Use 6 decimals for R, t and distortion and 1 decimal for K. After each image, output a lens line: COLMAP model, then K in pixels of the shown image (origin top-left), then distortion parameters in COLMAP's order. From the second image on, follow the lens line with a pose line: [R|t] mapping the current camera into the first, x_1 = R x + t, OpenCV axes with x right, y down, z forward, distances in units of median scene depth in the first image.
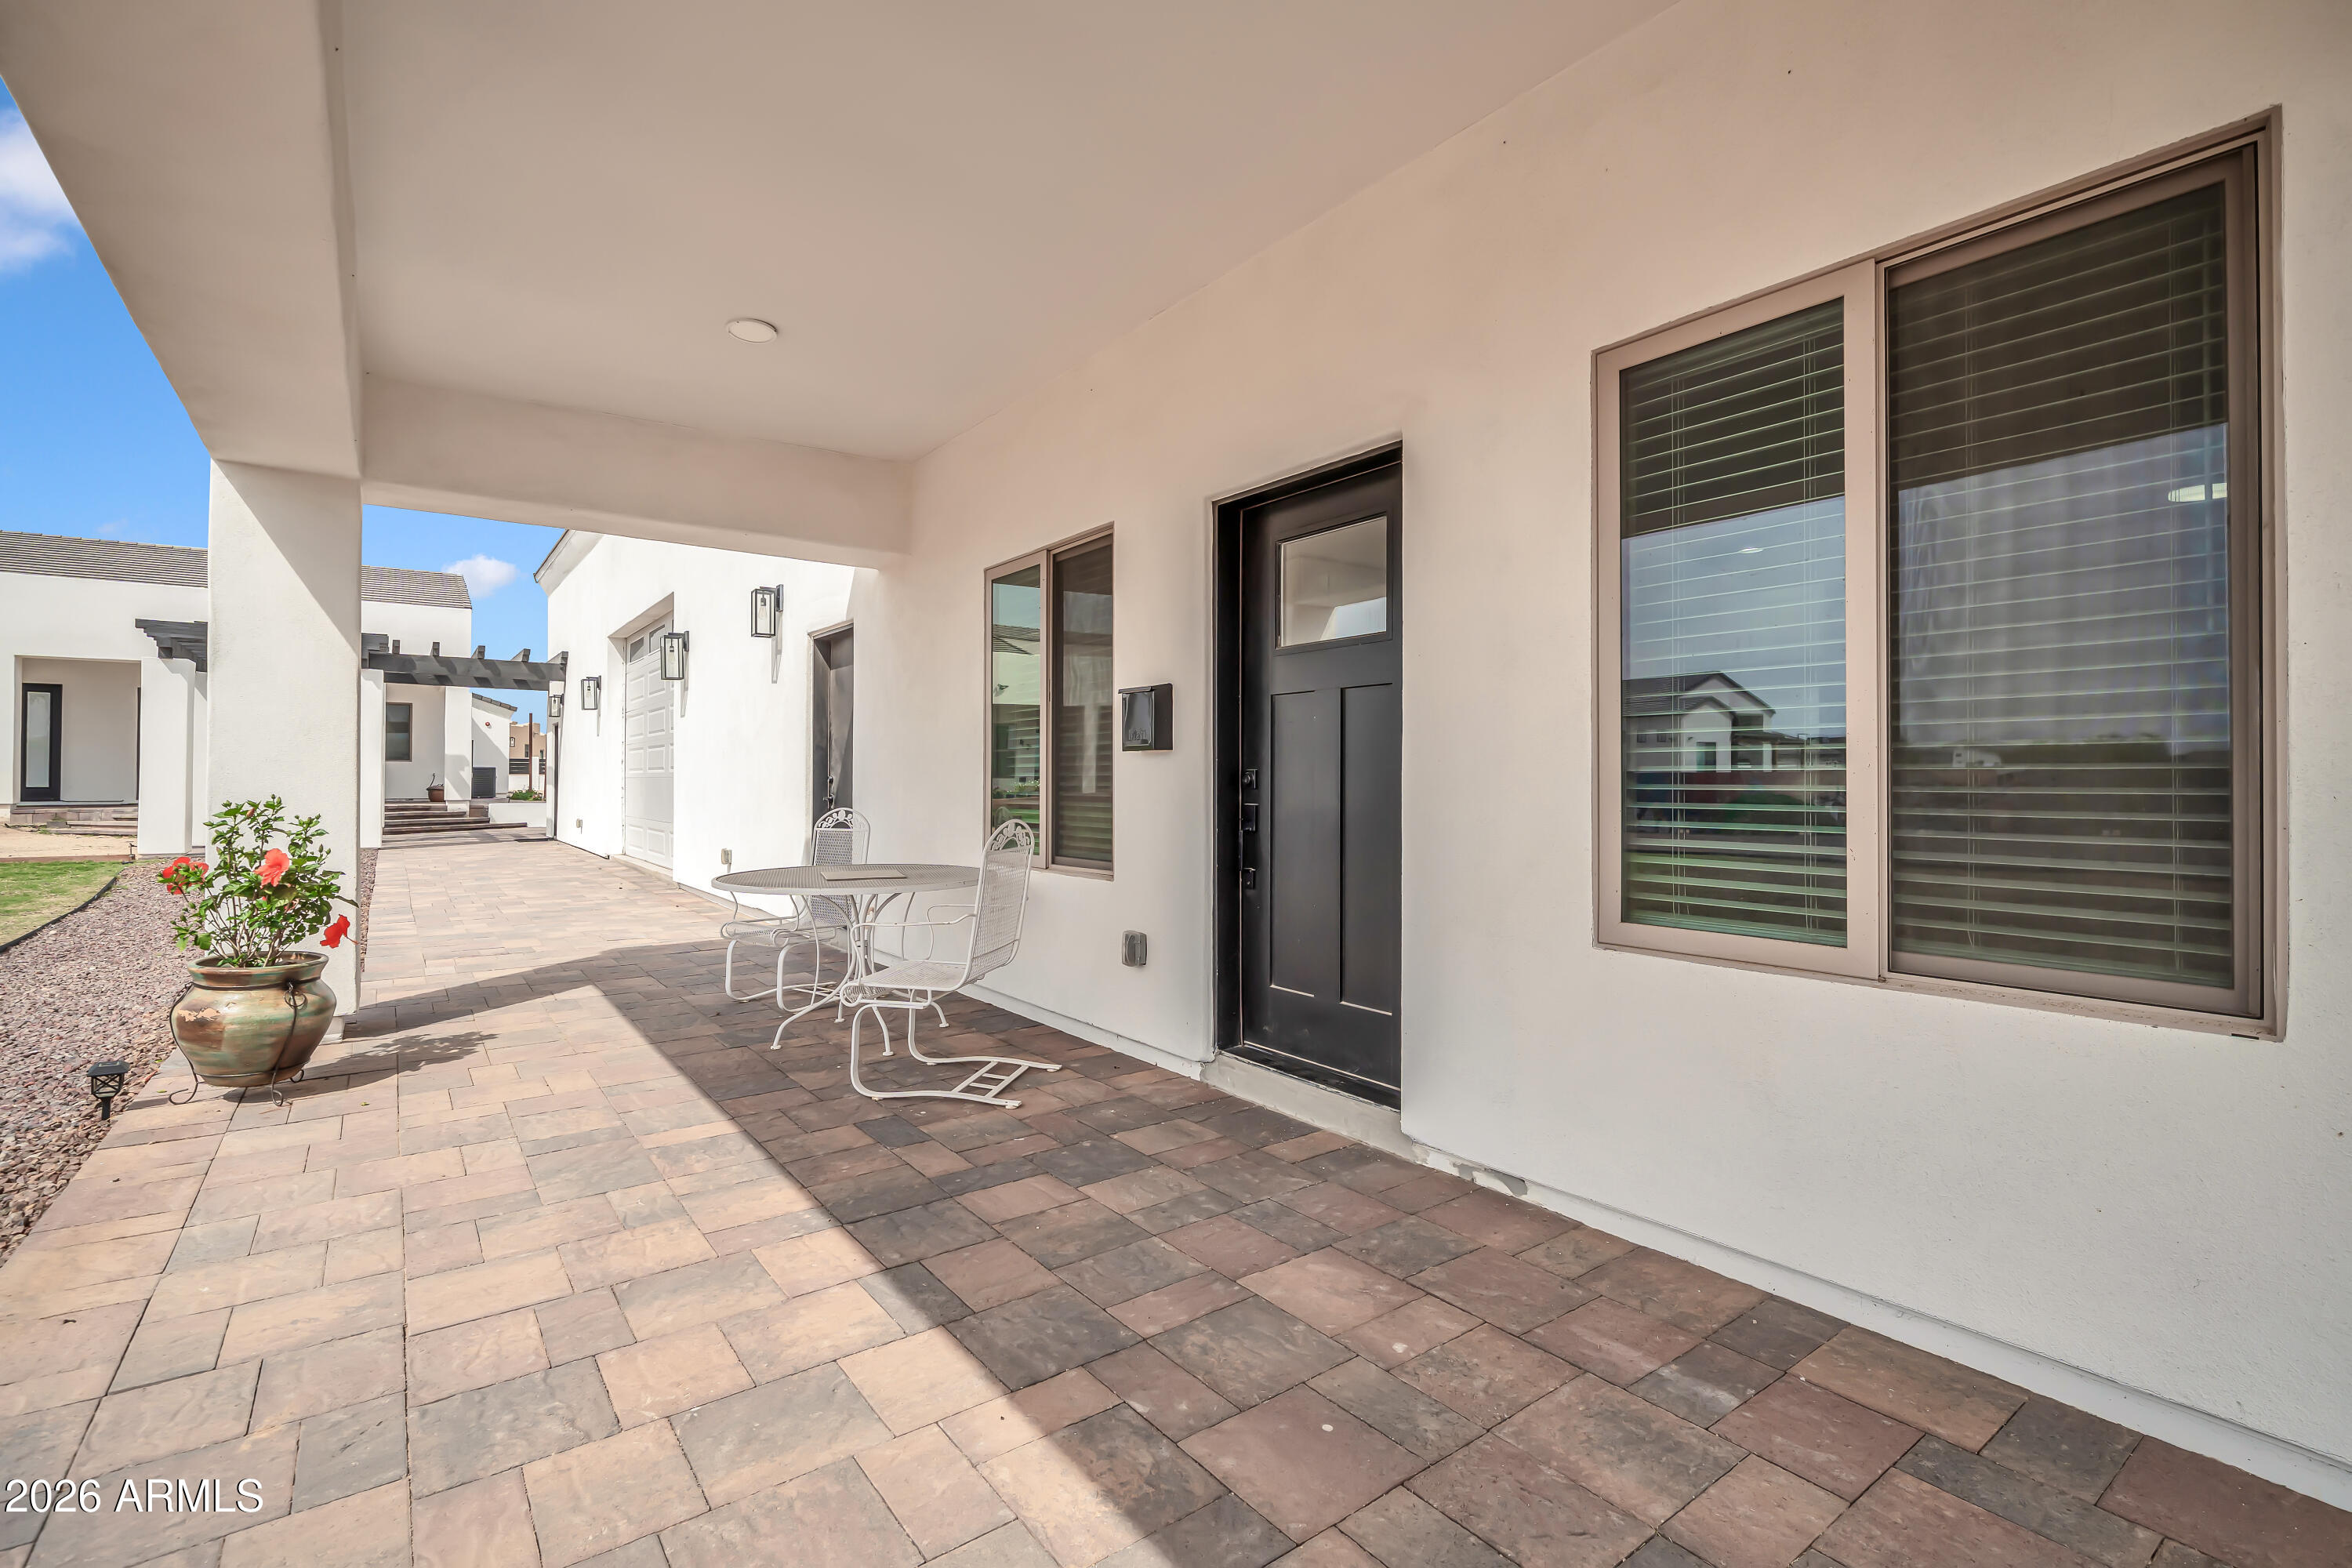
lens RADIAL K [[1059.6, 0, 1176.0], [0, 1059.6, 784.0], [0, 0, 1]] dist [-0.000726, -0.000109]
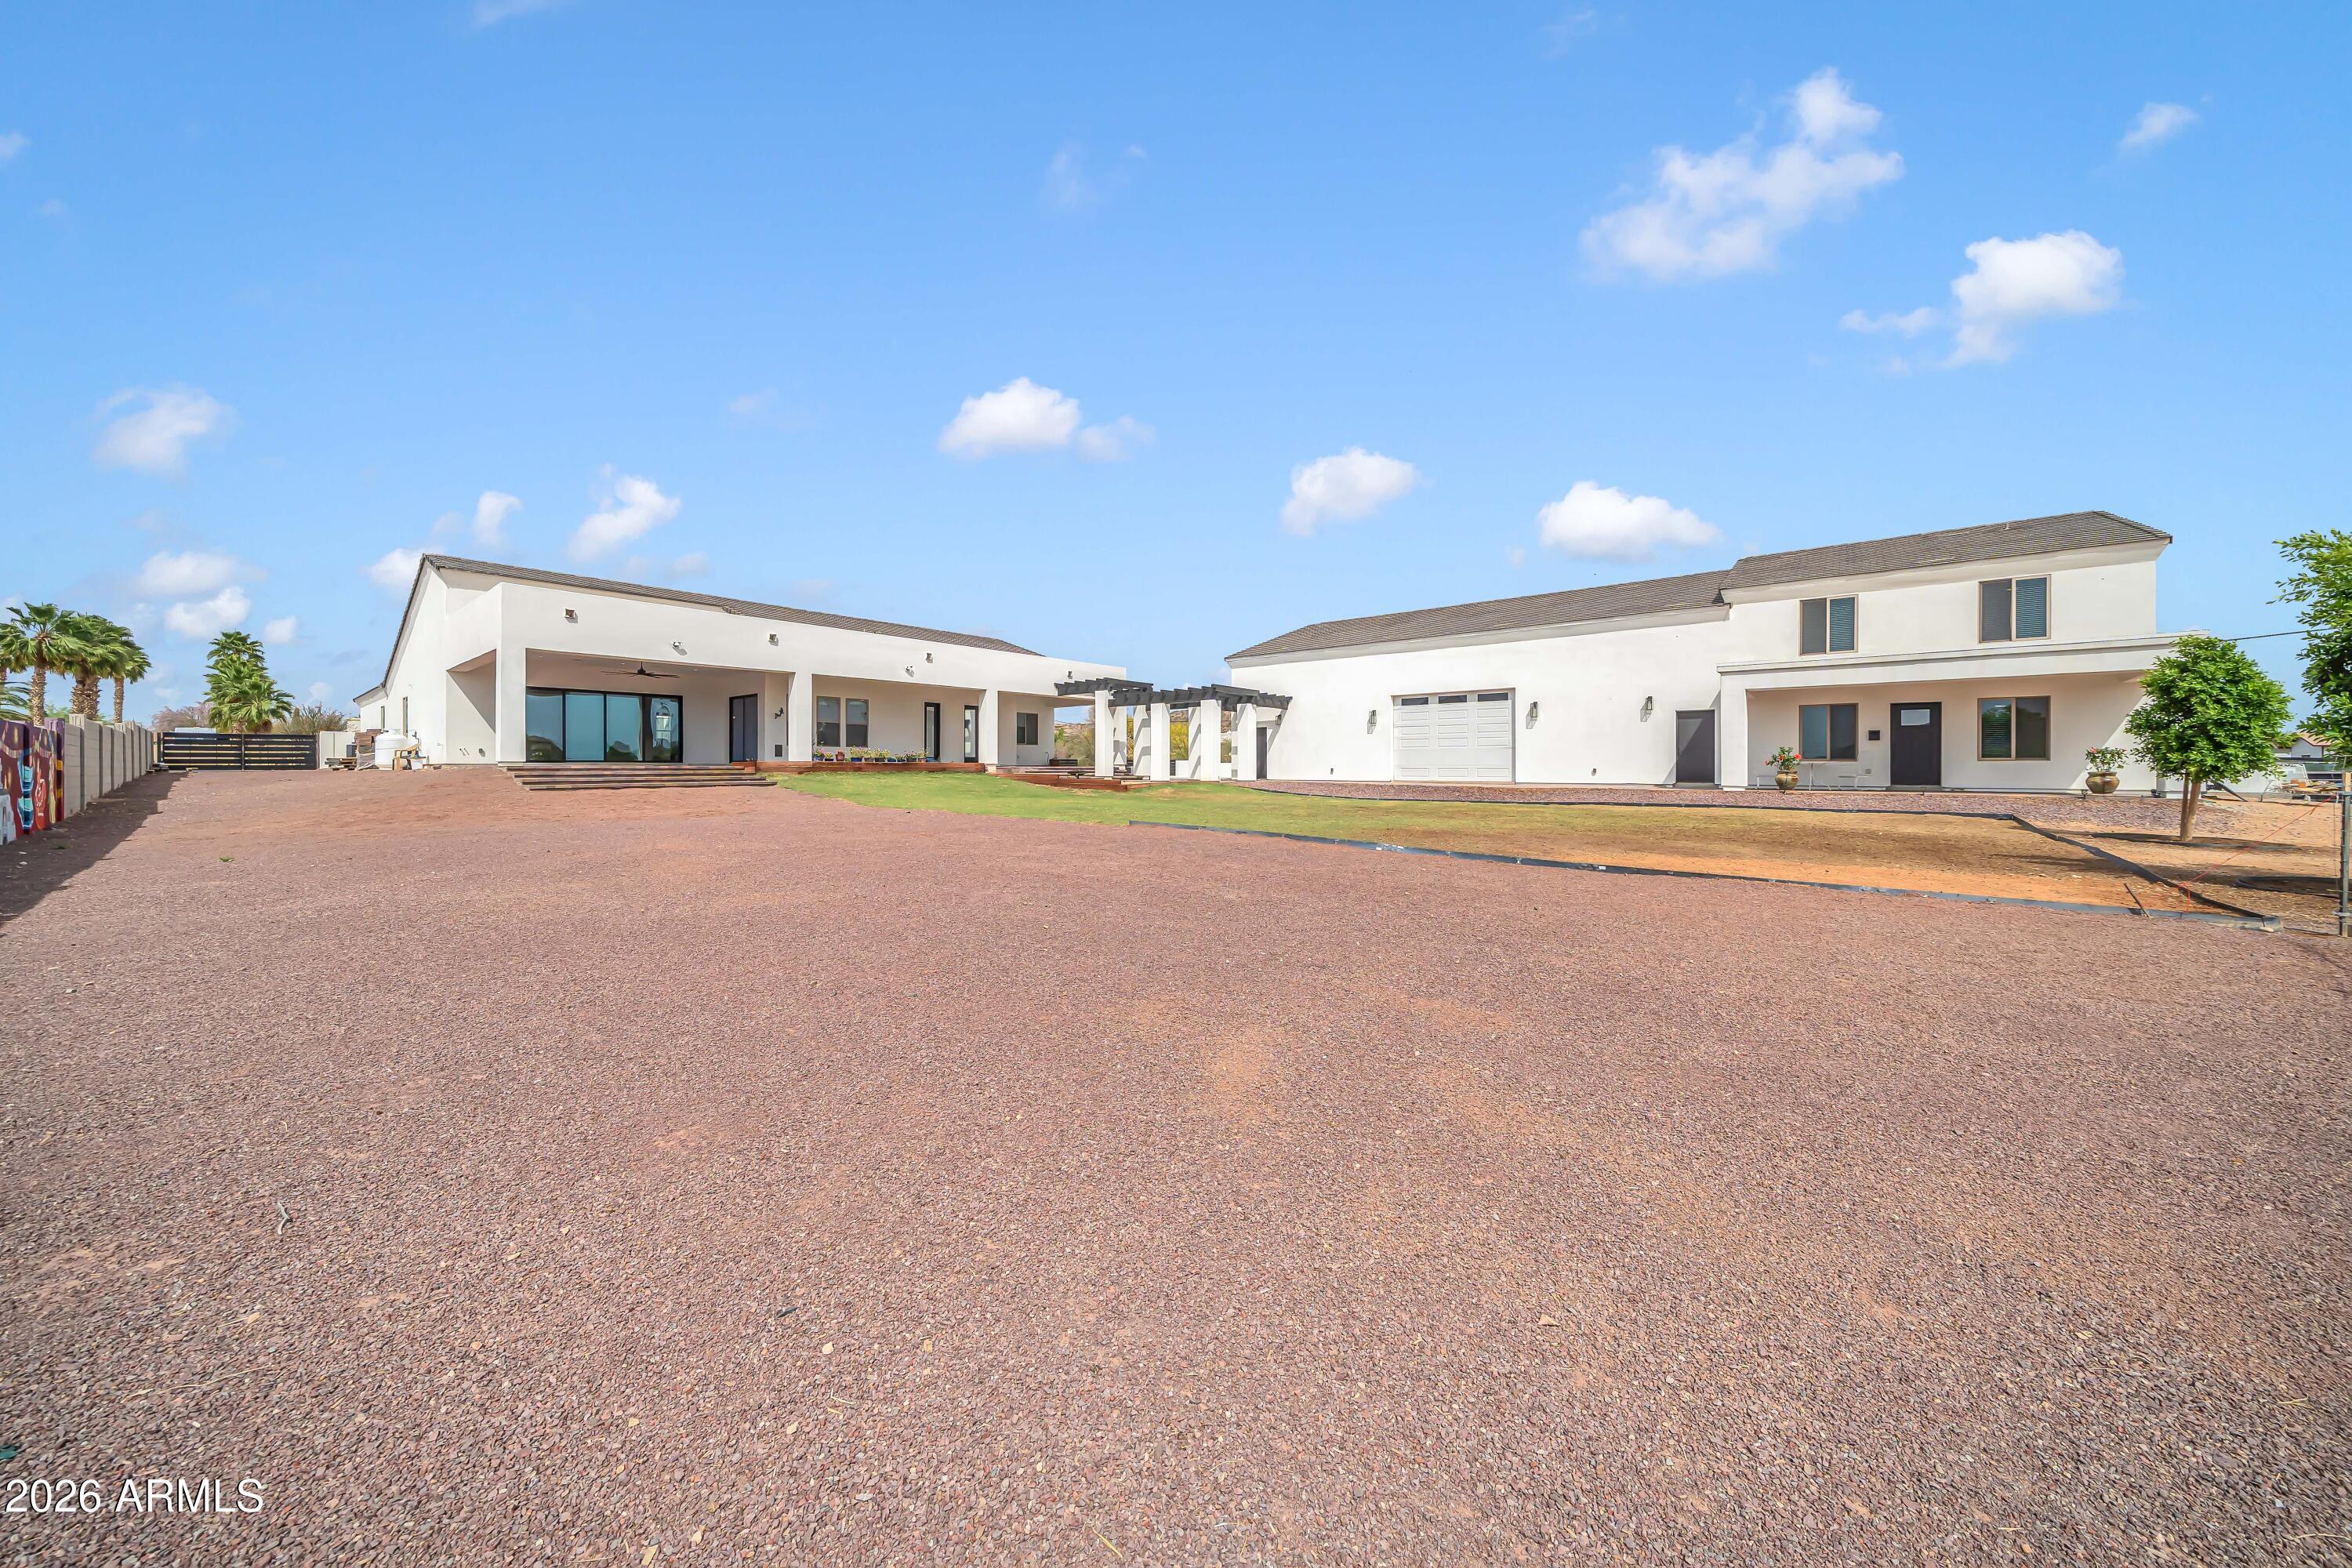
lens RADIAL K [[808.8, 0, 1168.9], [0, 808.8, 769.5], [0, 0, 1]] dist [-0.000561, -0.000041]
pose [[0.975174, 0.002661, 0.221425, -4.673879], [-0.001627, 0.999987, -0.004852, 0.157307], [-0.221435, 0.004371, 0.975165, -2.515449]]
